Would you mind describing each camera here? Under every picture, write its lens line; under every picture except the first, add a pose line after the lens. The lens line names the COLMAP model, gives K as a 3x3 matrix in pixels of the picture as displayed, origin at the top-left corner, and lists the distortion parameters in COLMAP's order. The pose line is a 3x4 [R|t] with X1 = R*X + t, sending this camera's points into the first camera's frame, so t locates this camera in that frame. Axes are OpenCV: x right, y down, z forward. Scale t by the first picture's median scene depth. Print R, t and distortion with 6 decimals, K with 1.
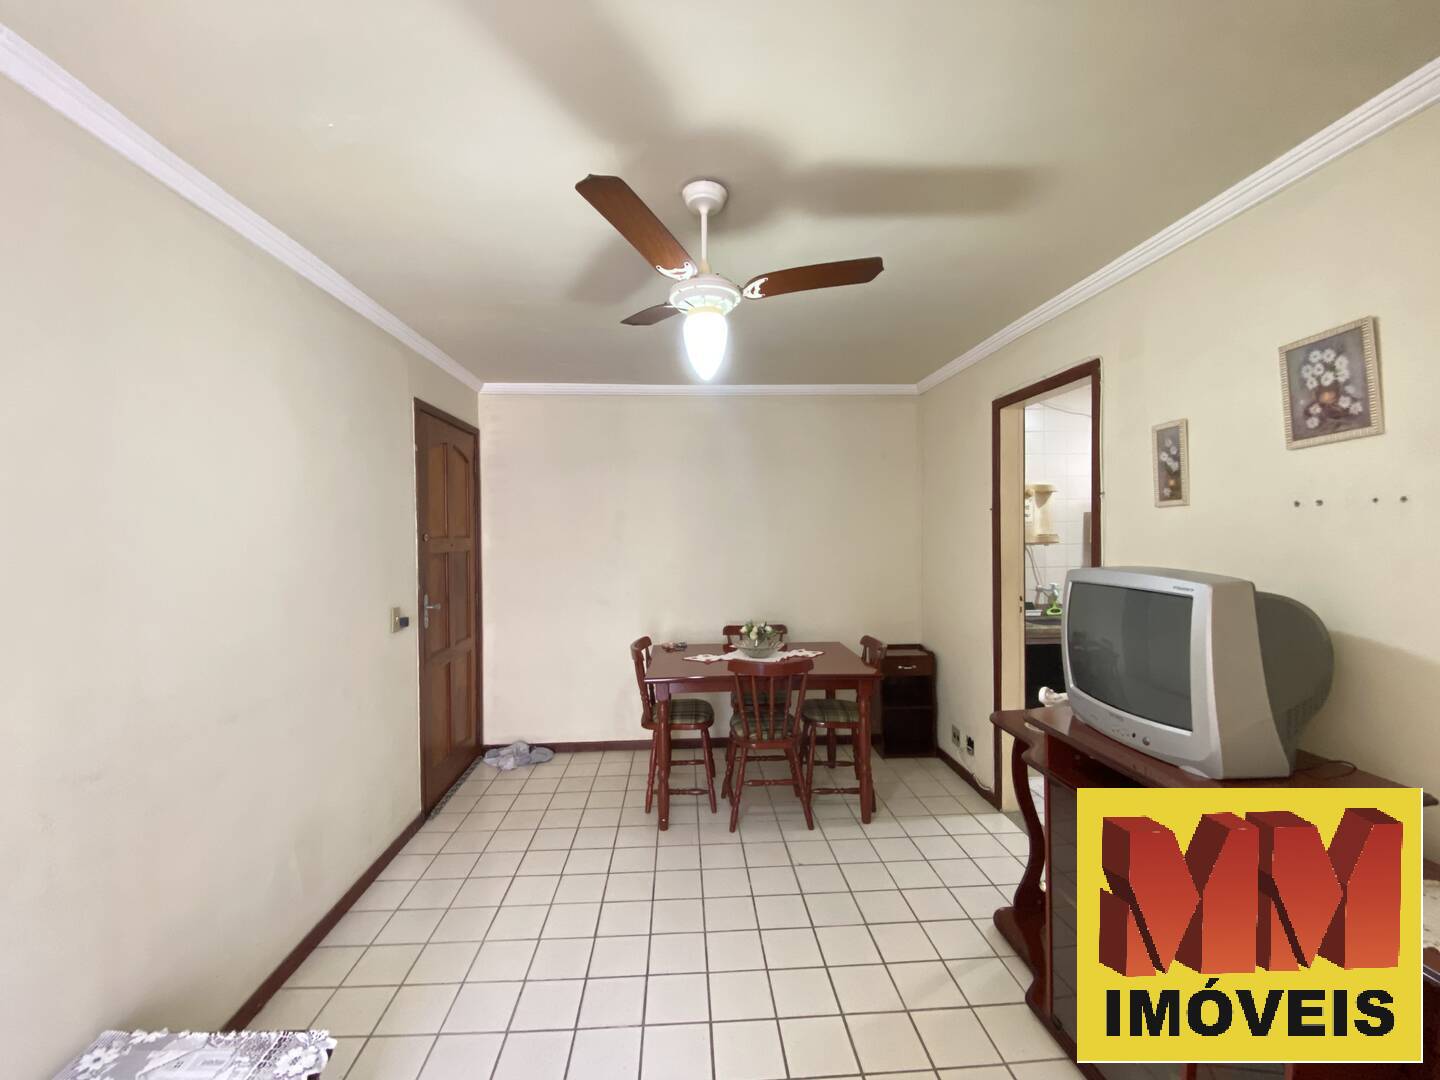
lens RADIAL K [[590.2, 0, 714.7], [0, 590.2, 539.4], [0, 0, 1]] dist [0.063320, -0.042566]
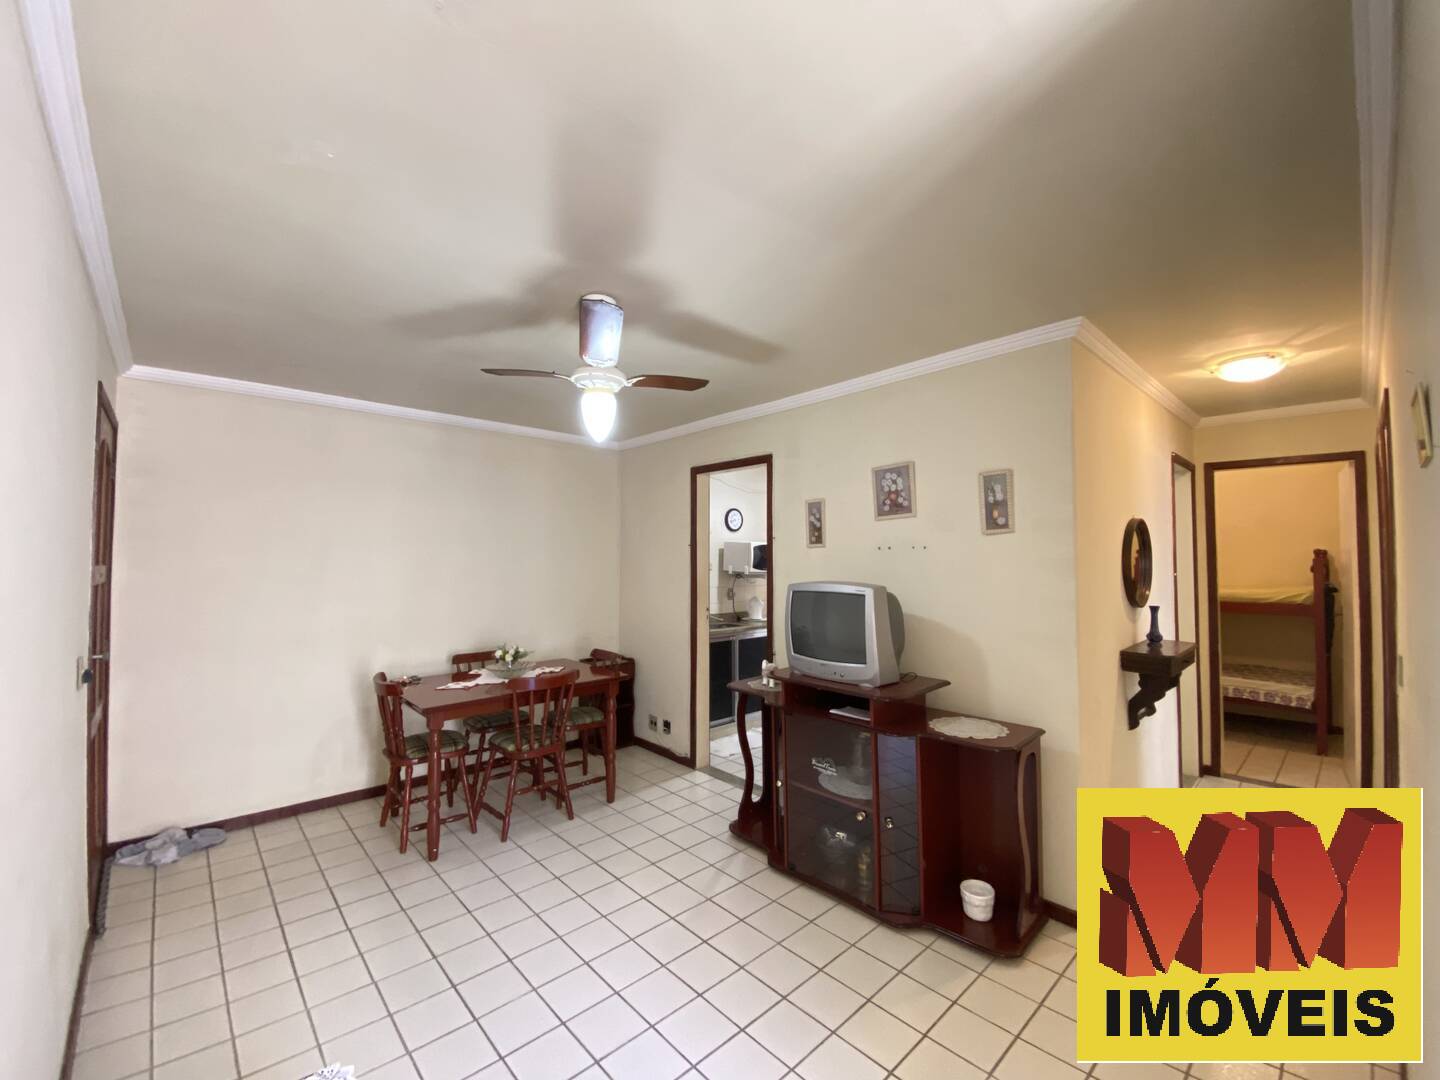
lens RADIAL K [[590.2, 0, 714.7], [0, 590.2, 539.4], [0, 0, 1]] dist [0.063320, -0.042566]
pose [[0.775841, 0.032105, 0.630111, -0.358016], [0.001016, 0.998640, -0.052133, 0.006427], [-0.630927, 0.041087, 0.774753, -0.085743]]
